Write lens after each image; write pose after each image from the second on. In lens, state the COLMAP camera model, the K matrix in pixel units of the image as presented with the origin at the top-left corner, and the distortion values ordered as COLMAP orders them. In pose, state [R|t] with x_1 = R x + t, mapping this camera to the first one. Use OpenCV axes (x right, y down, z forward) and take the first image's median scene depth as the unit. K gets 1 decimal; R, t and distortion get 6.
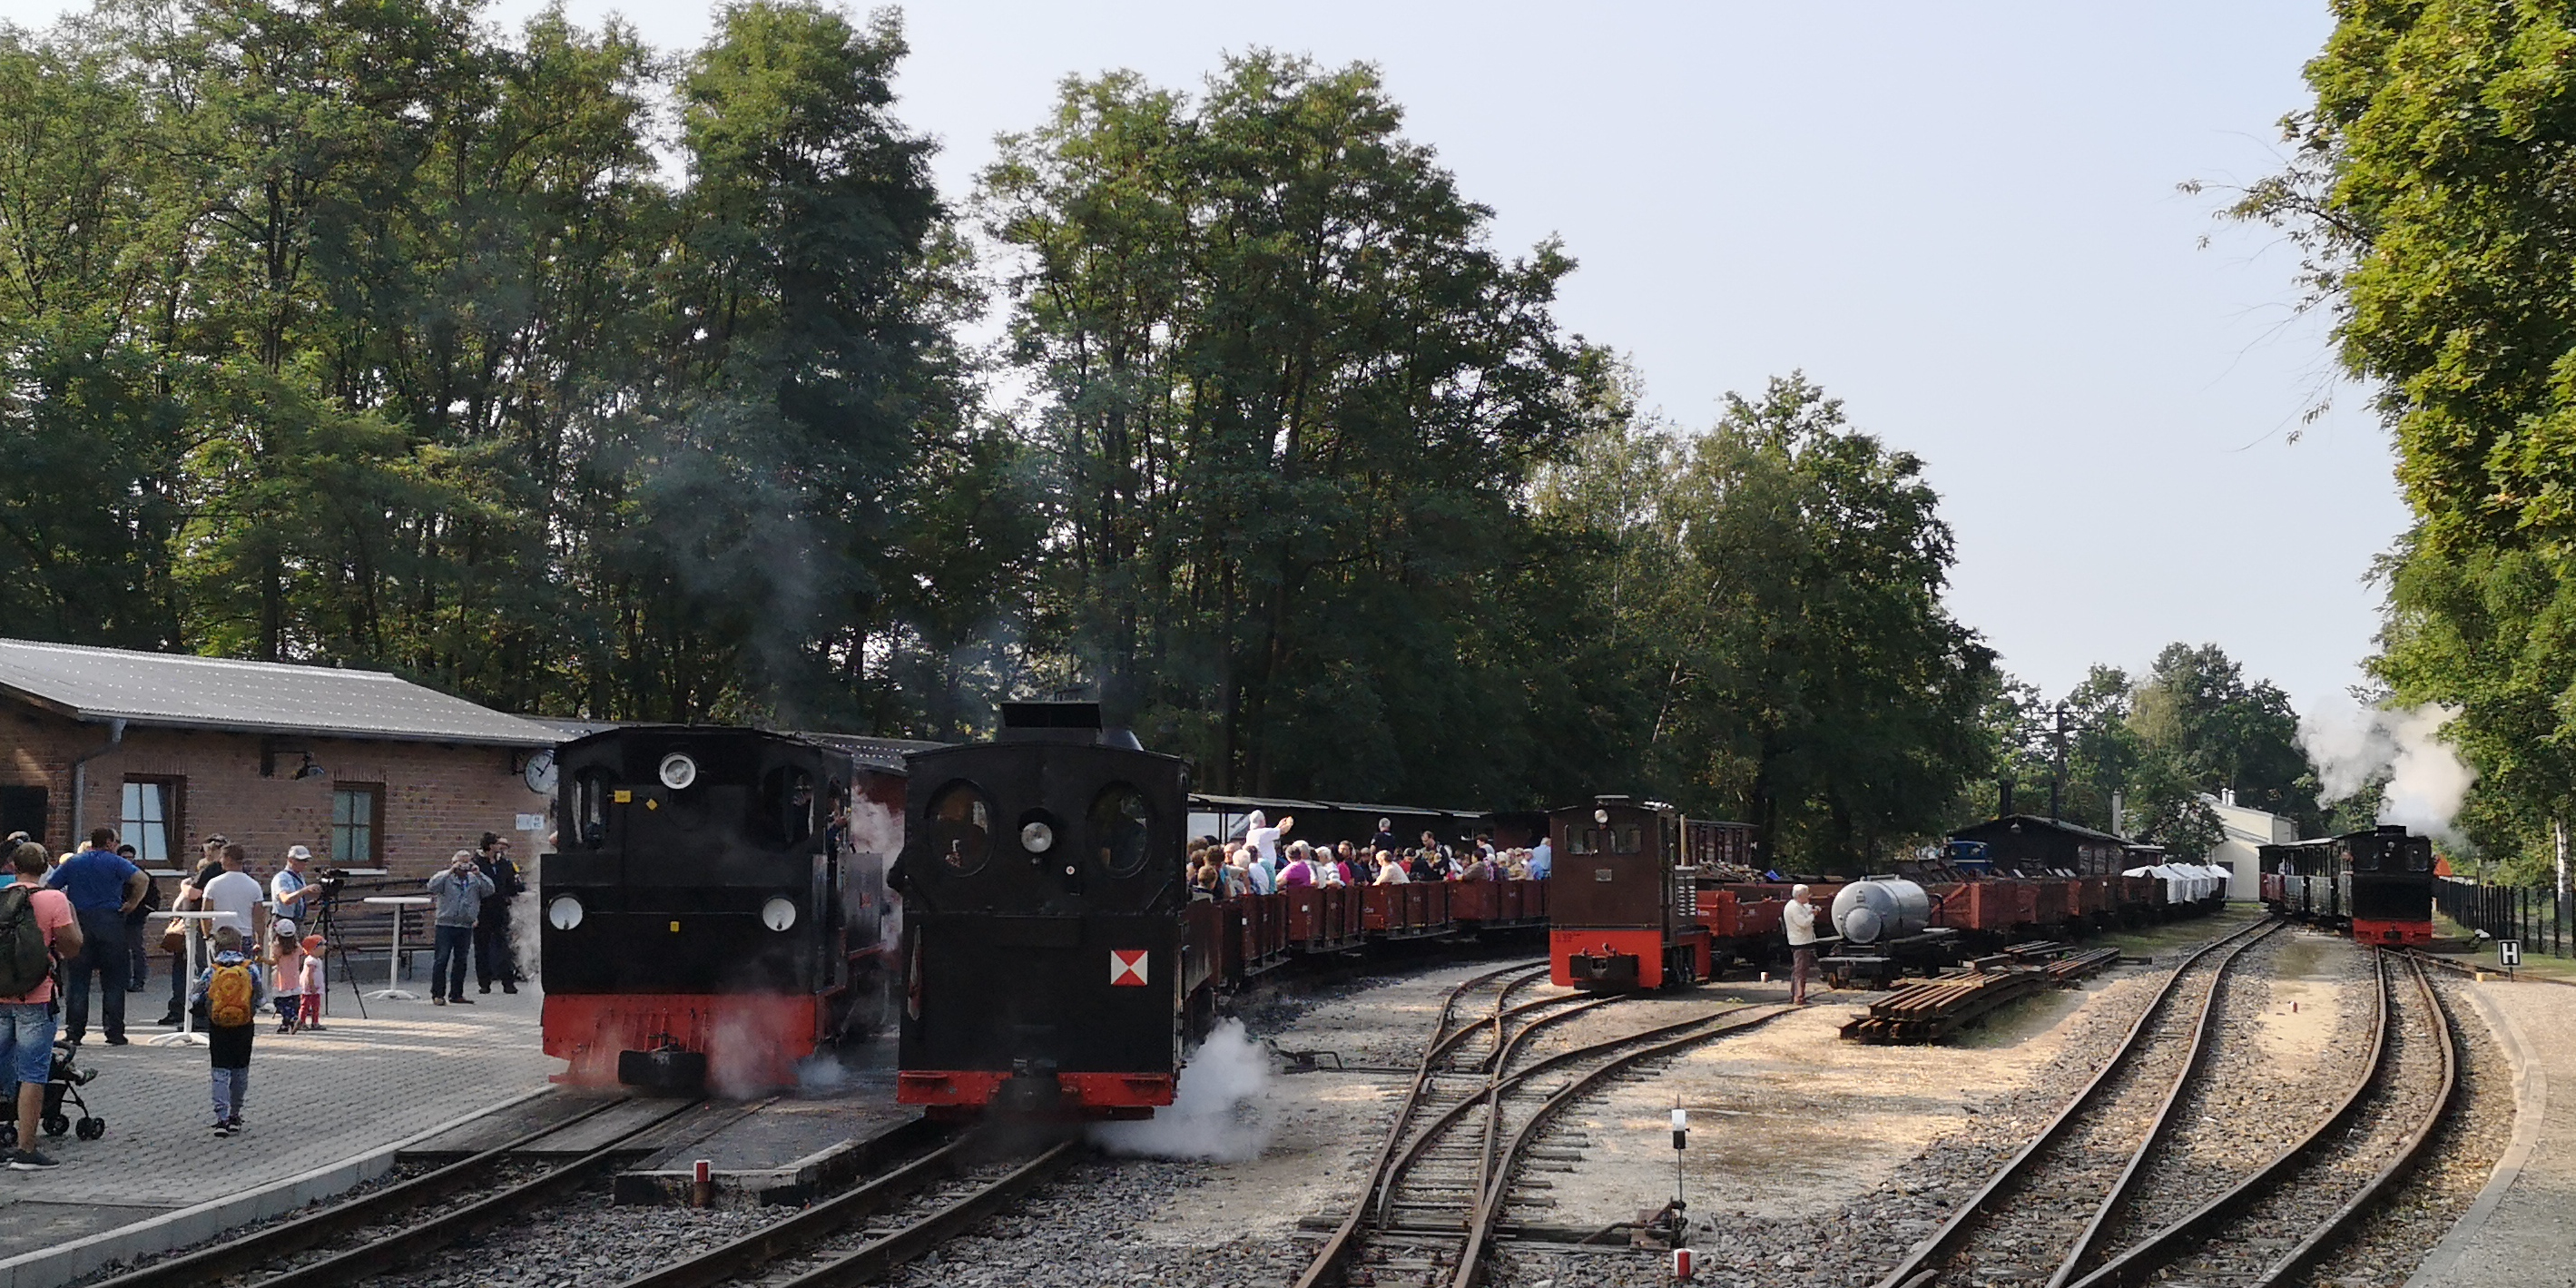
lens RADIAL K [[2753.9, 0, 1465.1], [0, 2753.9, 601.8], [0, 0, 1]] dist [0.070248, 0.001989]
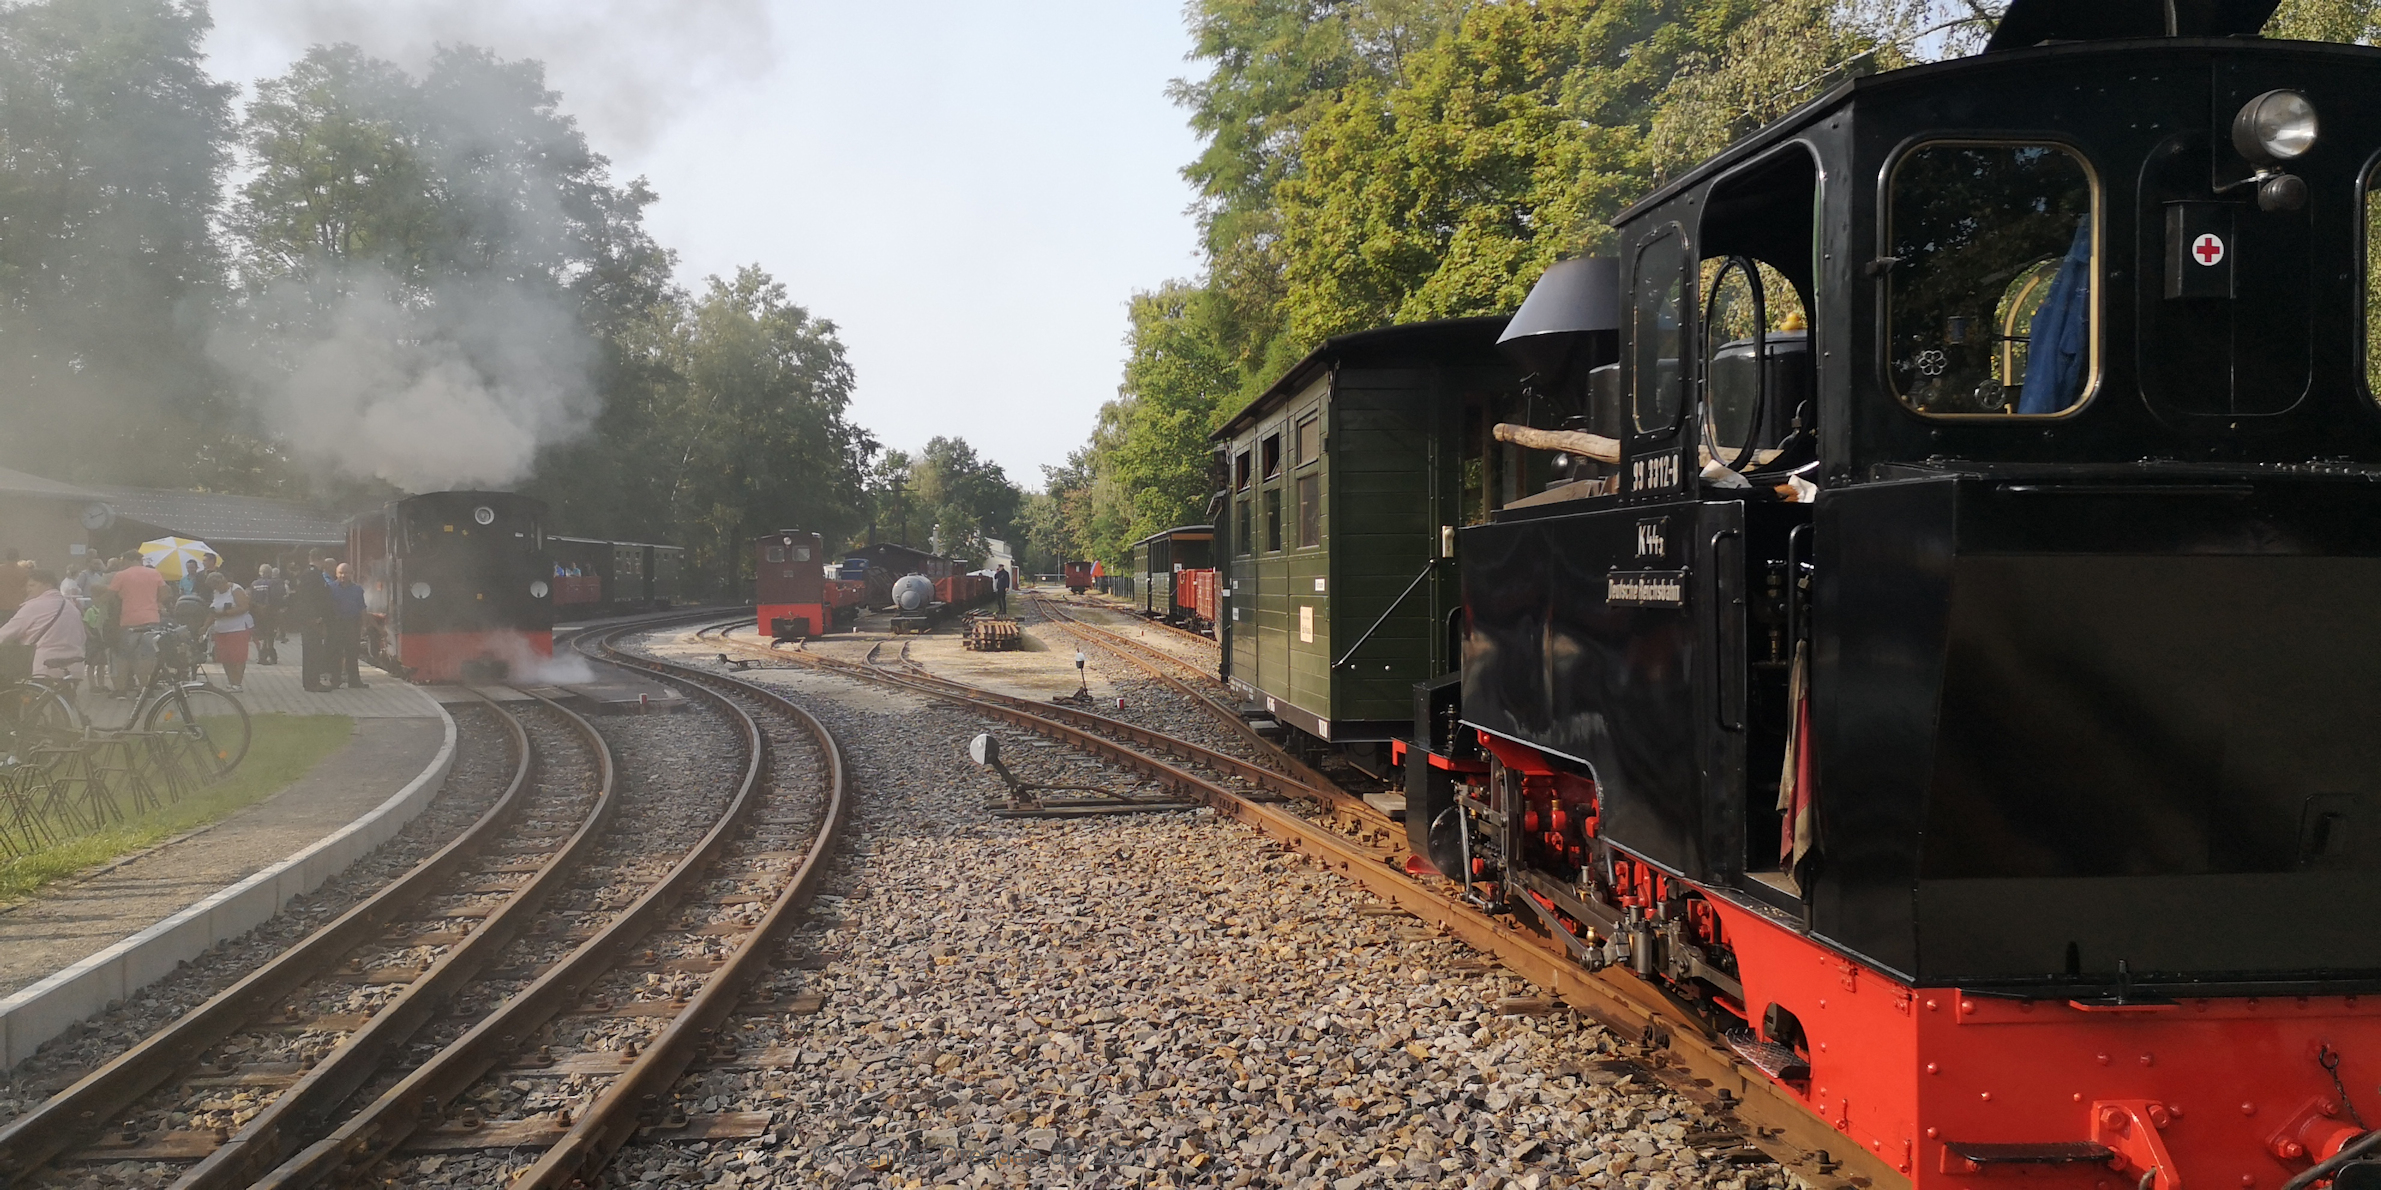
lens RADIAL K [[1841.0, 0, 1190.5], [0, 1841.0, 595.0], [0, 0, 1]] dist [0.100642, -0.137176]
pose [[0.913523, -0.019888, 0.406300, -0.120999], [-0.022221, 0.994873, 0.098659, -0.006920], [-0.406179, -0.099156, 0.908398, -0.122164]]
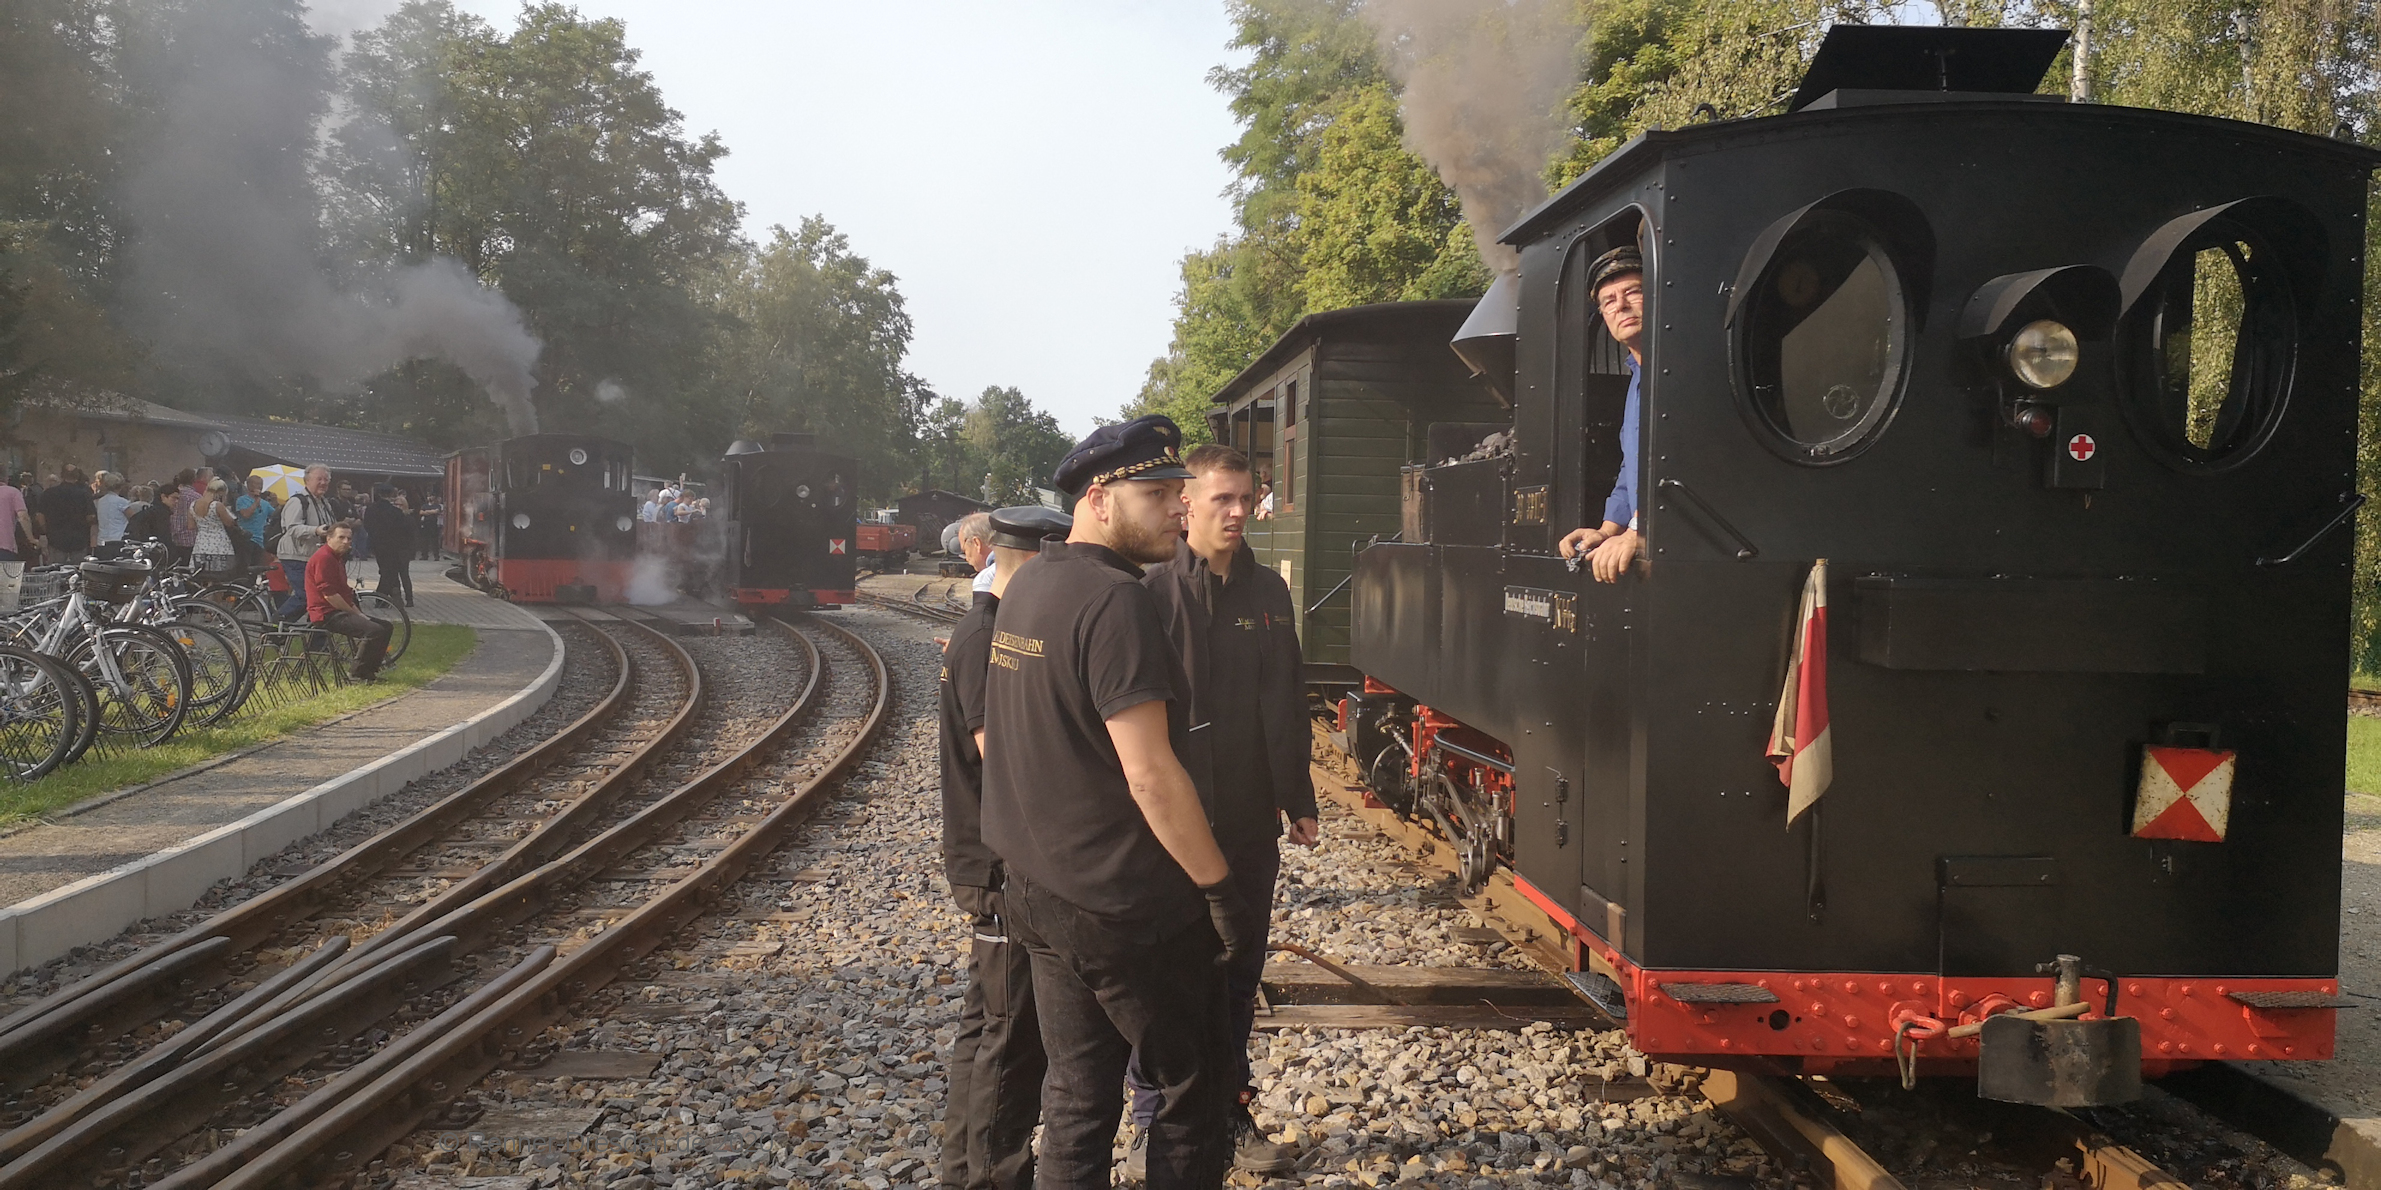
lens RADIAL K [[1861.6, 0, 1209.5], [0, 1861.6, 595.8], [0, 0, 1]] dist [0.111625, -0.163905]
pose [[0.921489, -0.000096, 0.388405, -0.134188], [-0.051862, 0.991015, 0.123287, -0.012339], [-0.384927, -0.133751, 0.913204, -0.180742]]
